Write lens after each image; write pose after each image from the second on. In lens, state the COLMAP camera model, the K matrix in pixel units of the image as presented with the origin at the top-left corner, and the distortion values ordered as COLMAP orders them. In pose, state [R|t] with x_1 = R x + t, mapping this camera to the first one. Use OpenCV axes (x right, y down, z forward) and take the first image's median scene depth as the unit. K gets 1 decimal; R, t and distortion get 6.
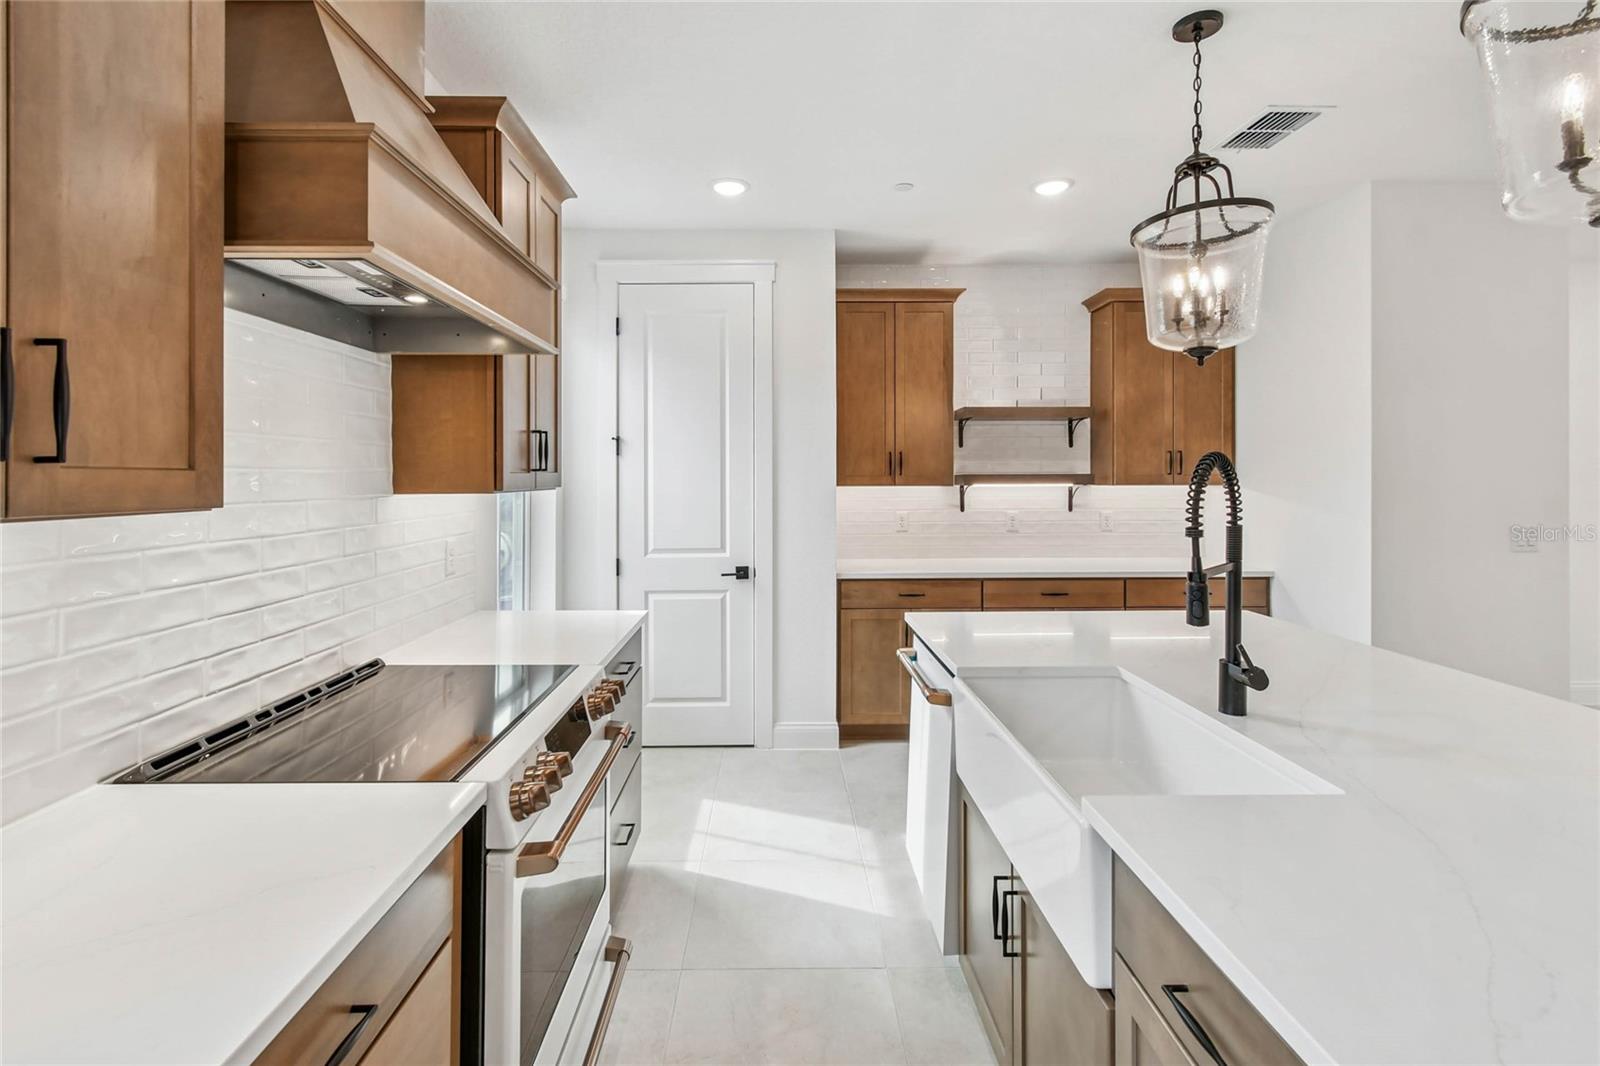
lens RADIAL K [[737.6, 0, 779.7], [0, 737.6, 474.3], [0, 0, 1]] dist [0.003096, -0.003480]
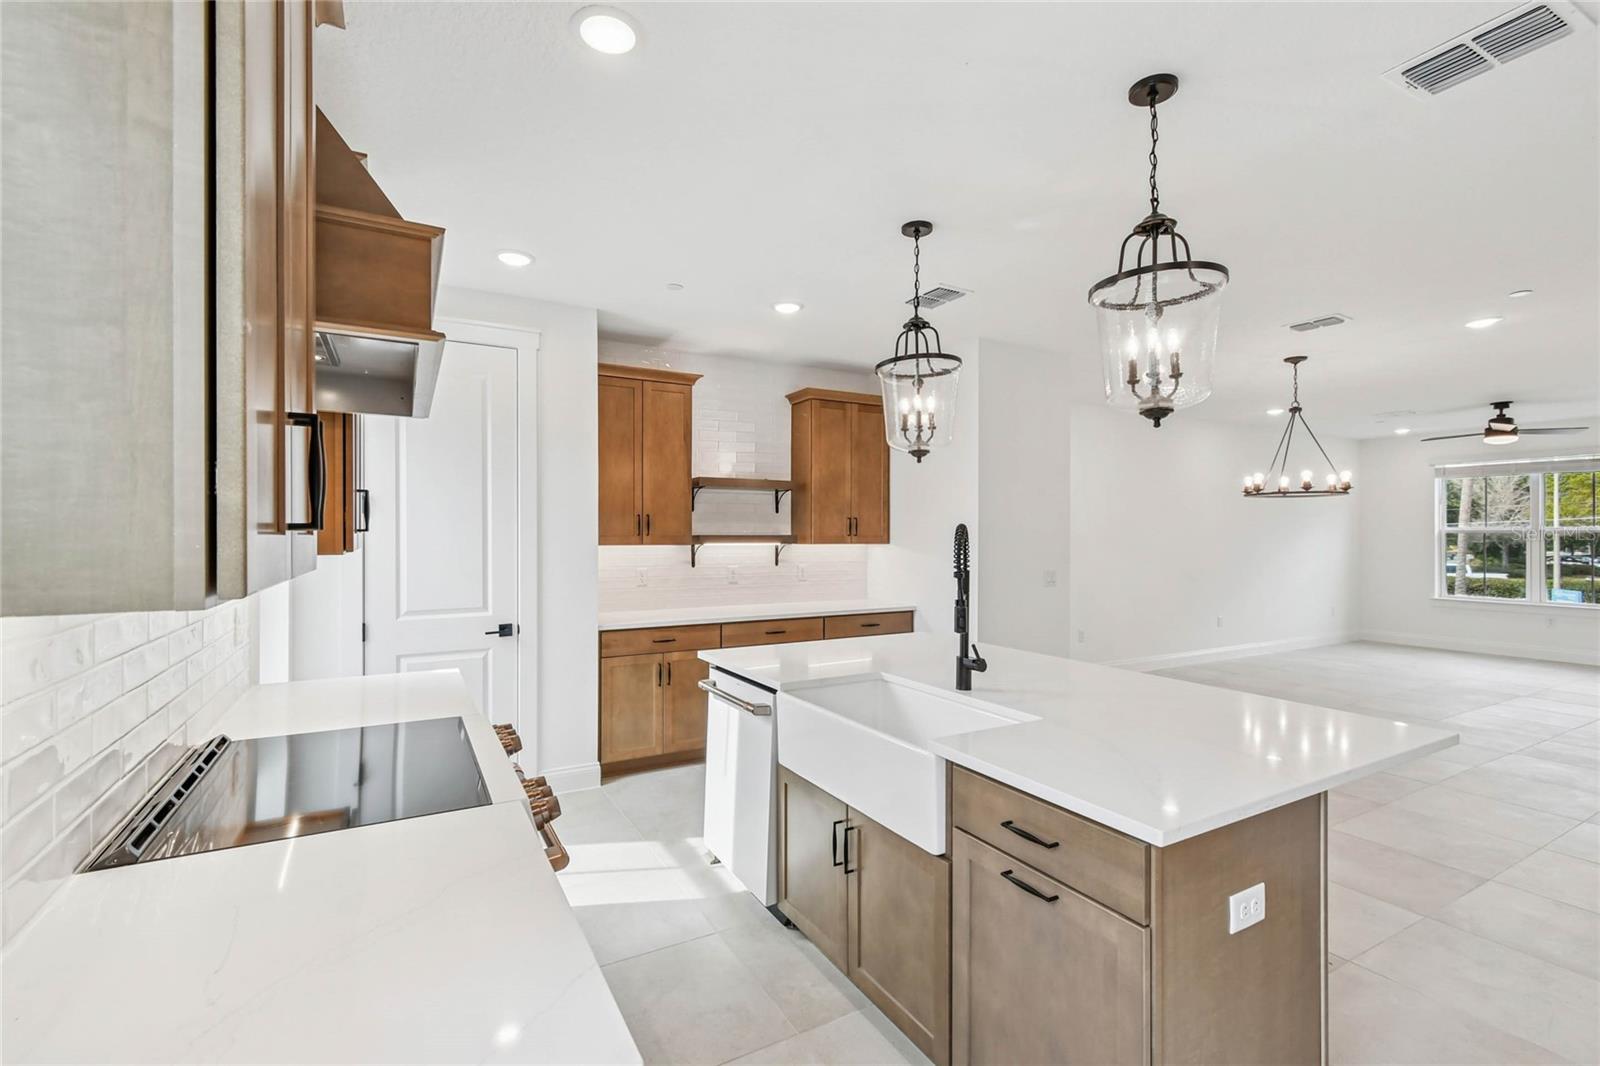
lens RADIAL K [[714.6, 0, 800.0], [0, 714.6, 533.0], [0, 0, 1]] dist [-0.001470, -0.000256]
pose [[0.874116, 0.006132, 0.485679, -0.175871], [-0.006456, 0.999979, -0.001005, -0.003085], [-0.485675, -0.002257, 0.874137, -0.066372]]
